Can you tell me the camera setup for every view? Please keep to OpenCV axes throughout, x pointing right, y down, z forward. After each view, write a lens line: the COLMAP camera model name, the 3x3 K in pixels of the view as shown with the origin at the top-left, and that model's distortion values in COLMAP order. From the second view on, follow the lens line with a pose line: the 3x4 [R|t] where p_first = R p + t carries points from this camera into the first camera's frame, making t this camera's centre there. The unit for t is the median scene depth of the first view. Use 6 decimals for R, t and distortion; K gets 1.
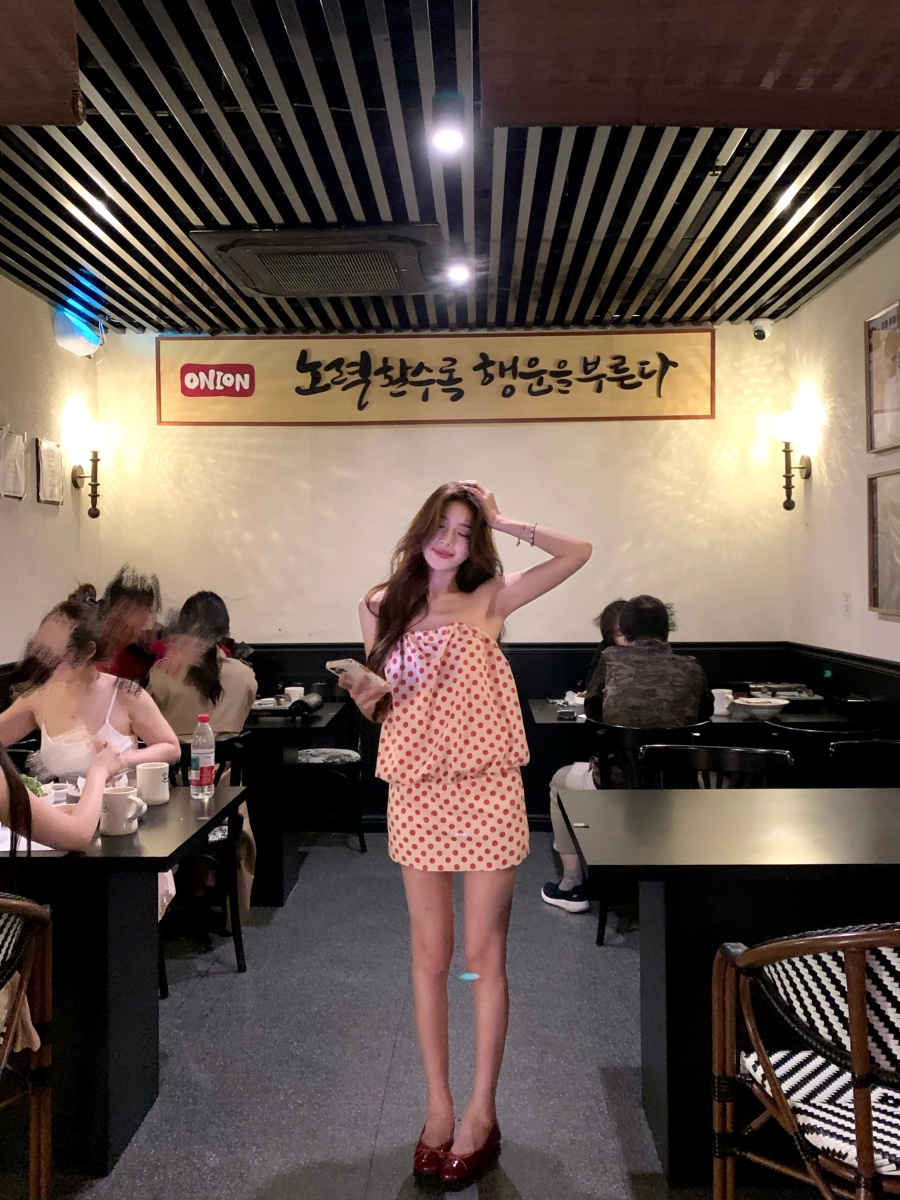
lens RADIAL K [[1128.5, 0, 451.4], [0, 1128.5, 597.7], [0, 0, 1]] dist [0.017185, 0.000000]
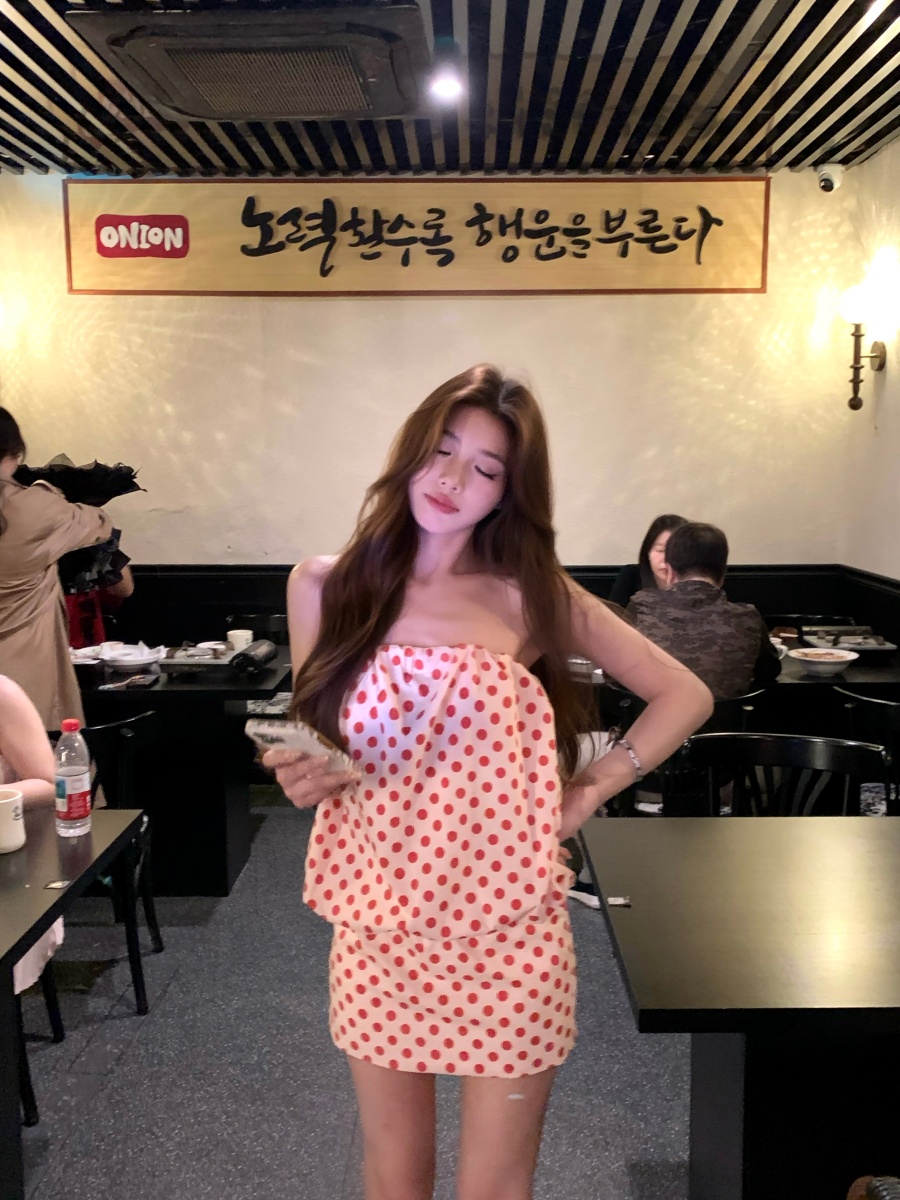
lens RADIAL K [[1078.2, 0, 438.4], [0, 1078.2, 606.8], [0, 0, 1]] dist [0.012740, -0.057538]
pose [[0.999948, 0.007747, 0.006672, -0.003052], [-0.008451, 0.993572, 0.112884, -0.022042], [-0.005754, -0.112935, 0.993586, 0.220894]]
